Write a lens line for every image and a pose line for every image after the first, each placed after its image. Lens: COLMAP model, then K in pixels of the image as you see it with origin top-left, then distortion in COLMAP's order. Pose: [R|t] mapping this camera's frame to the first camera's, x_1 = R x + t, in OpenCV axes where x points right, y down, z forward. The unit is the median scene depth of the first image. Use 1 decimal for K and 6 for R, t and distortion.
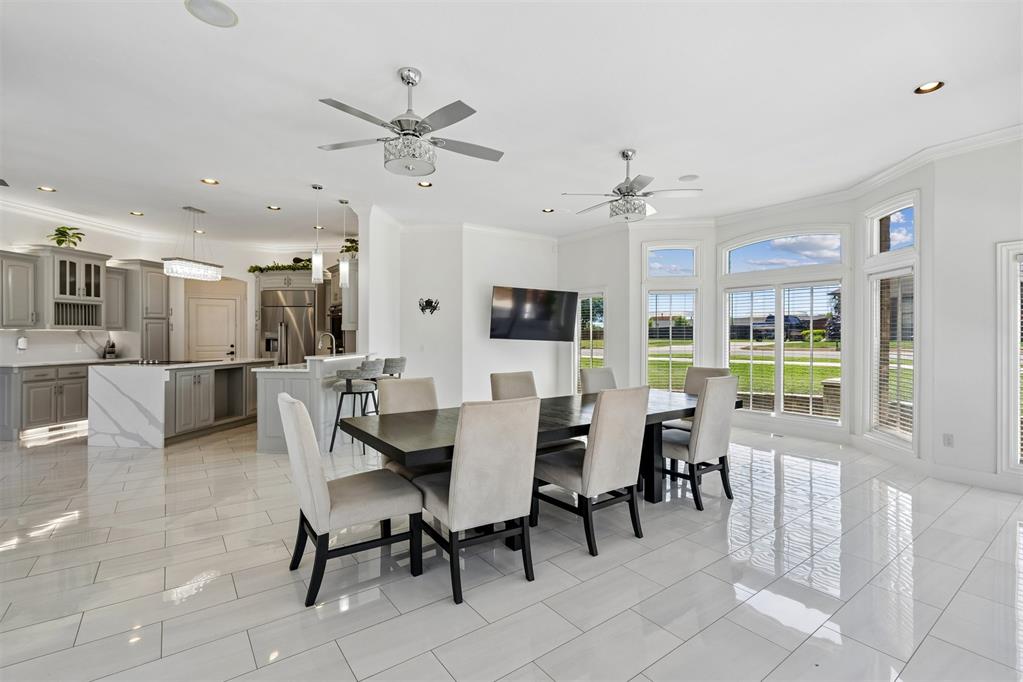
lens RADIAL K [[465.0, 0, 511.8], [0, 465.0, 337.0], [0, 0, 1]] dist [-0.002028, 0.002738]
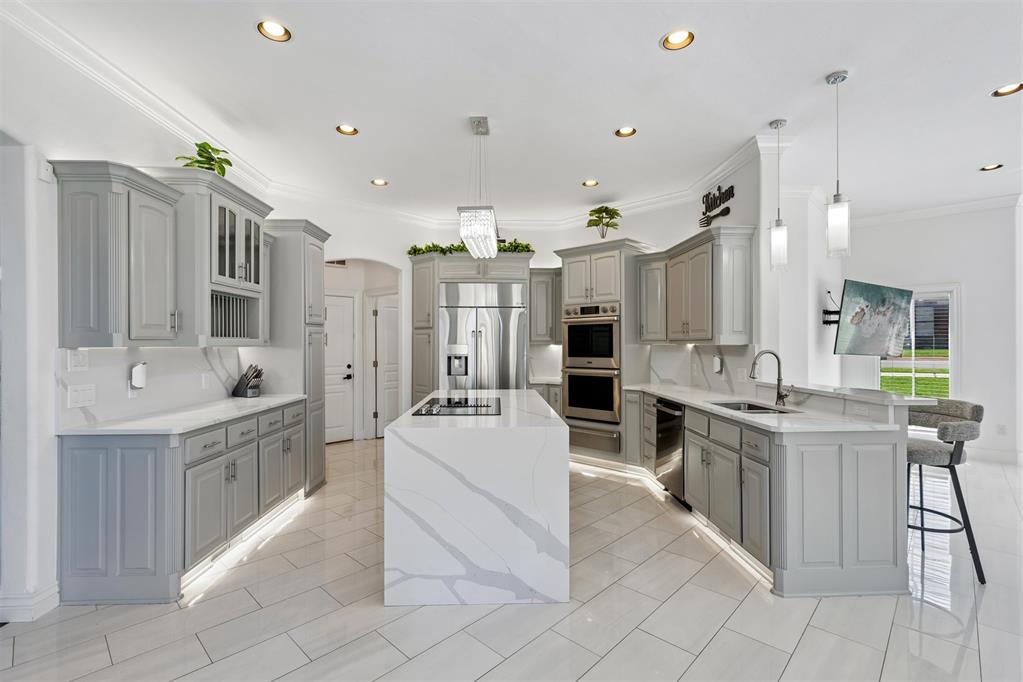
lens RADIAL K [[465.0, 0, 511.7], [0, 465.0, 339.9], [0, 0, 1]] dist [-0.002028, 0.002738]
pose [[0.983729, -0.002736, 0.179640, -0.744388], [0.004670, 0.999936, -0.010341, -0.016167], [-0.179600, 0.011011, 0.983678, 0.455596]]
